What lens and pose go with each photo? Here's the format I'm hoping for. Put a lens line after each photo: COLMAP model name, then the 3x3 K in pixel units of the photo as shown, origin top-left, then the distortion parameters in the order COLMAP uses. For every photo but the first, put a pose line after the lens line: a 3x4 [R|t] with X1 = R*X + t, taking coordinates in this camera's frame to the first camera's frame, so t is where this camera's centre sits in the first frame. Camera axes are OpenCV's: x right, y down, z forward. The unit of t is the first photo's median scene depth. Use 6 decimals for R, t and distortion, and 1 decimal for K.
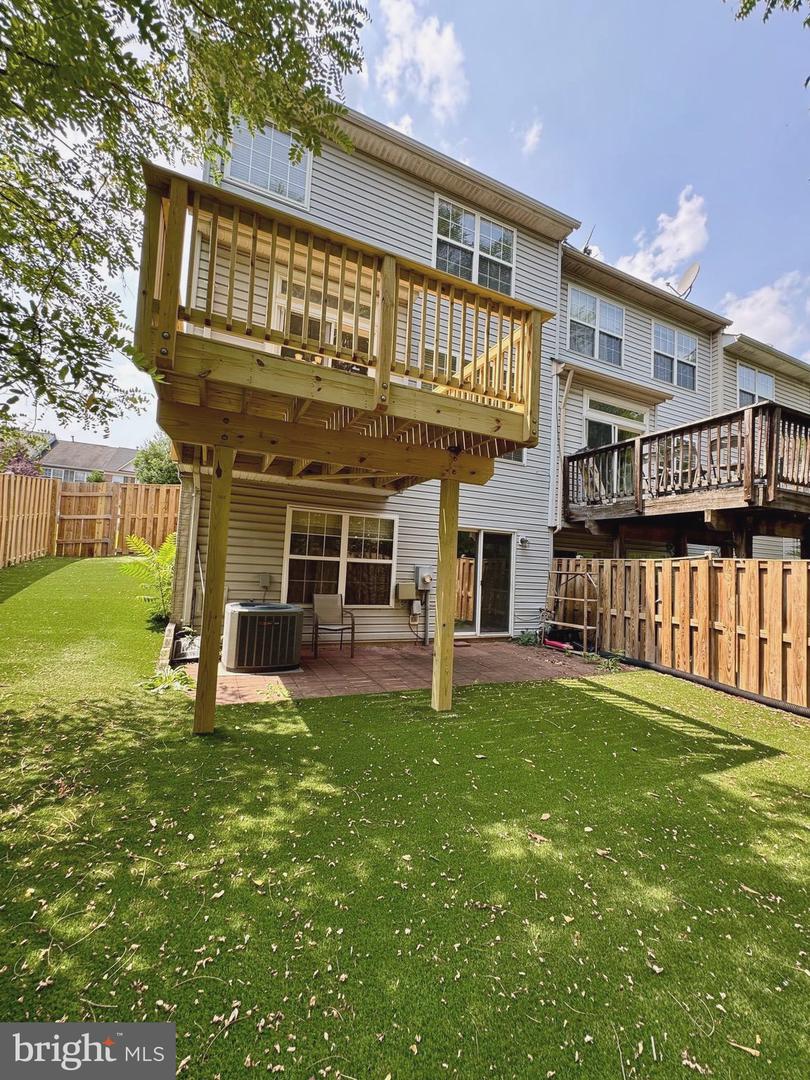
lens RADIAL K [[432.7, 0, 410.1], [0, 432.7, 539.0], [0, 0, 1]] dist [-0.002024, 0.001164]
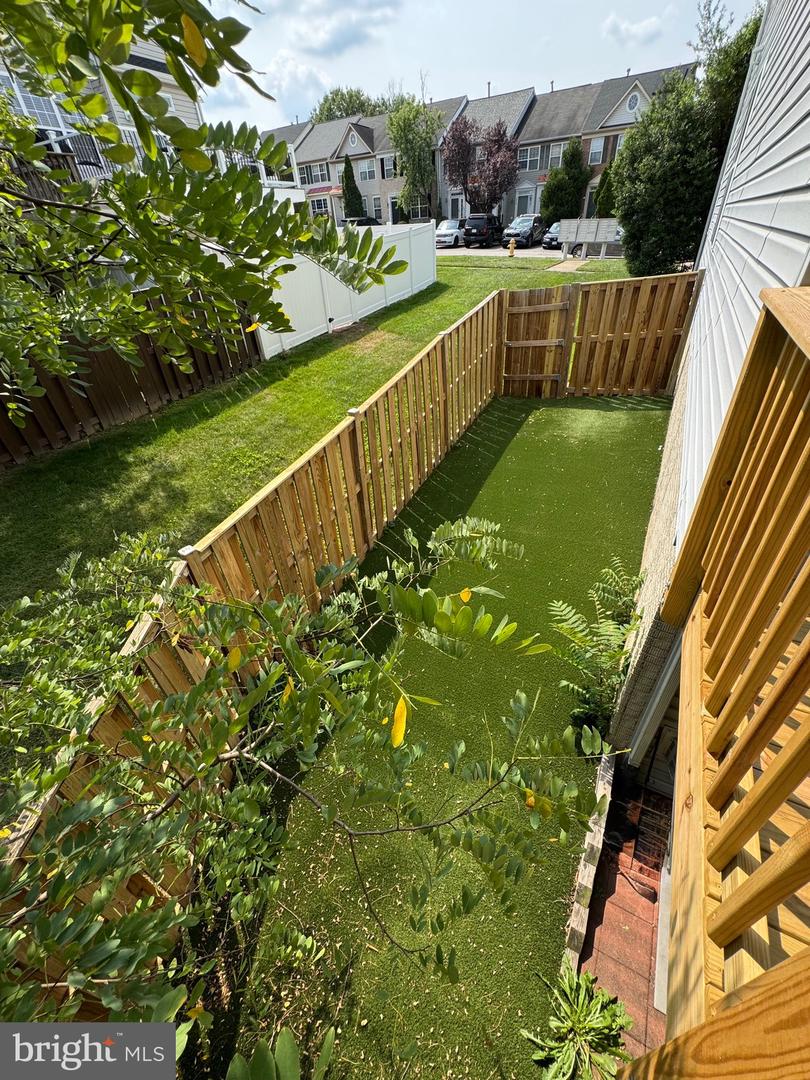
lens RADIAL K [[432.7, 0, 403.7], [0, 432.7, 540.9], [0, 0, 1]] dist [-0.002024, 0.001164]
pose [[0.591542, 0.394165, -0.703358, -0.464636], [0.141275, 0.808188, 0.571728, -0.453709], [0.793801, -0.437568, 0.422392, 0.729837]]
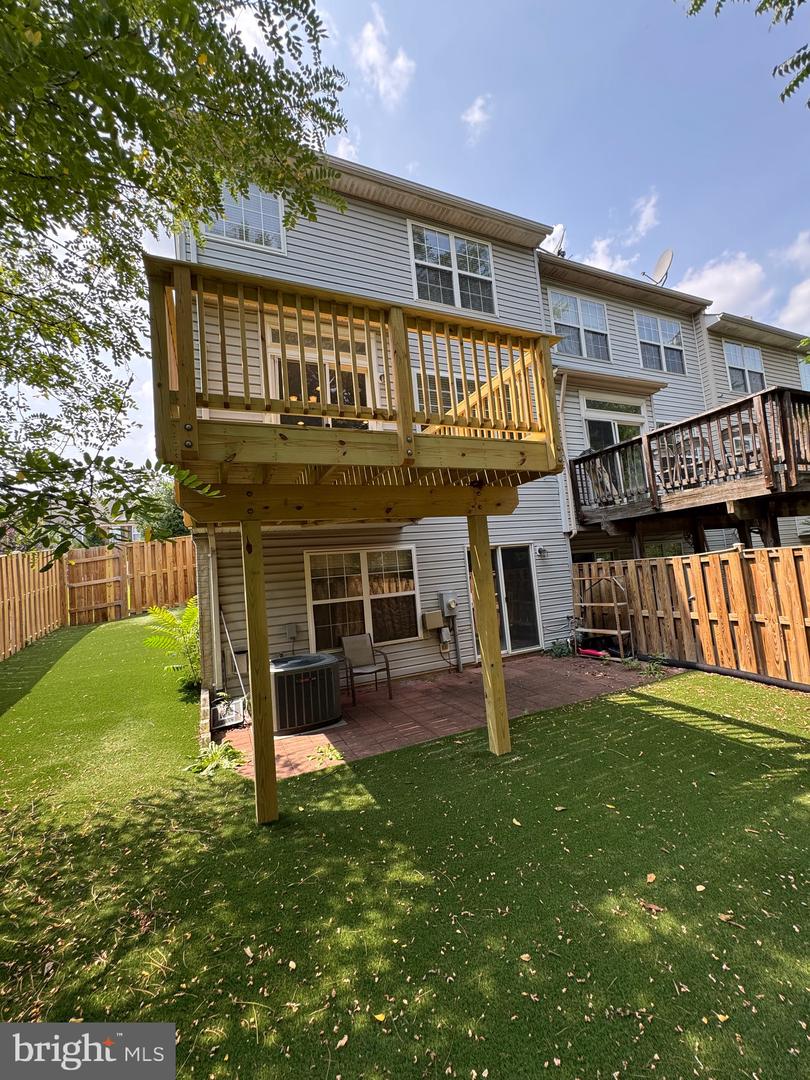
lens RADIAL K [[432.7, 0, 409.3], [0, 432.7, 537.1], [0, 0, 1]] dist [-0.002024, 0.001164]
pose [[0.991103, -0.133065, 0.003057, -0.055870], [0.133100, 0.990878, -0.021101, -0.071334], [-0.000221, 0.021320, 0.999773, 0.018834]]
